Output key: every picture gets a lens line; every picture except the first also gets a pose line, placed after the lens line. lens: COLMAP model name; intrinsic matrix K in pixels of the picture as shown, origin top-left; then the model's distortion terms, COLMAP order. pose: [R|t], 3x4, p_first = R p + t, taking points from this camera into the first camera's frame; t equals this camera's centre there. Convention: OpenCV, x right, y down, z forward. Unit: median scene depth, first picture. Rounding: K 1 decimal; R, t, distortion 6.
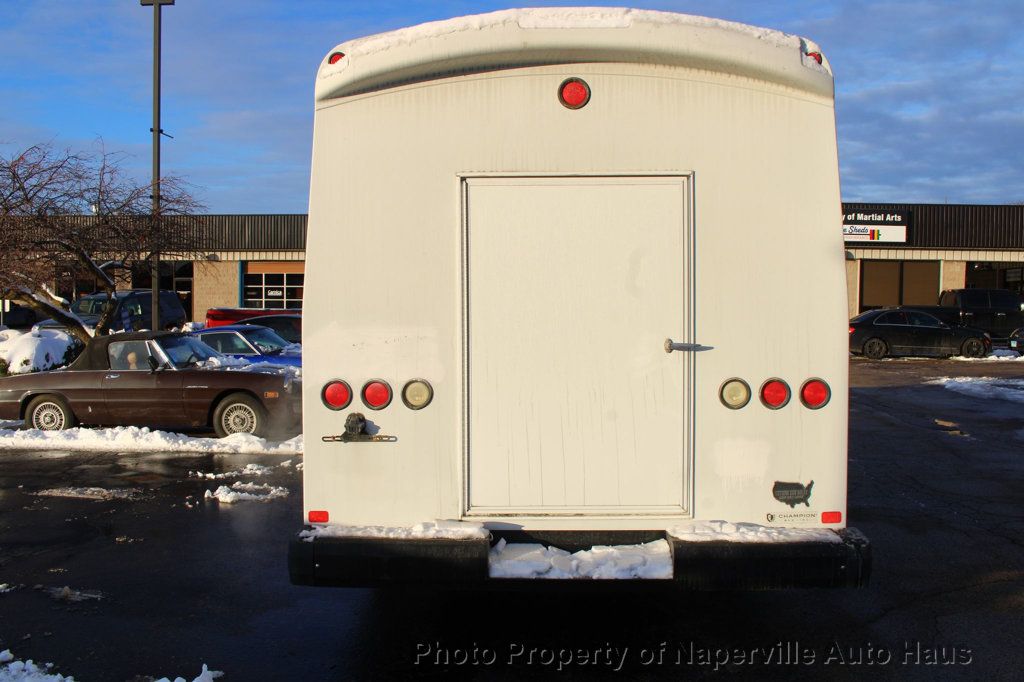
lens RADIAL K [[926.9, 0, 506.4], [0, 926.9, 336.7], [0, 0, 1]] dist [-0.037557, 0.003285]
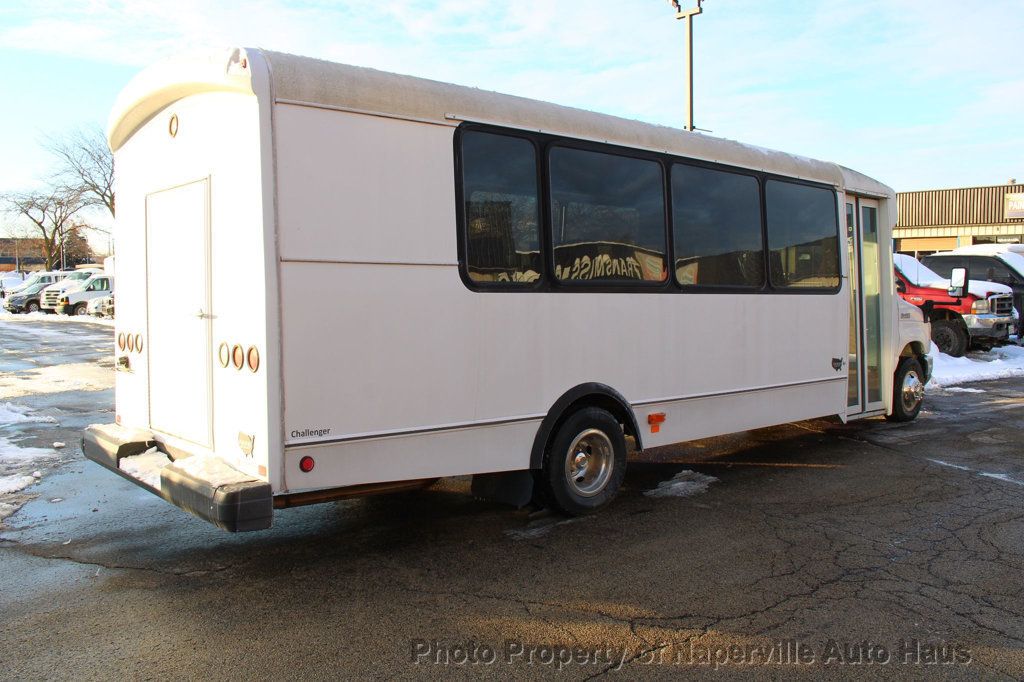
lens RADIAL K [[890.5, 0, 511.8], [0, 890.5, 339.7], [0, 0, 1]] dist [-0.096839, 0.010957]
pose [[0.680296, 0.045217, -0.731541, 0.130467], [-0.022744, 0.998917, 0.040593, -0.001360], [0.732584, -0.010977, 0.680588, 0.048030]]
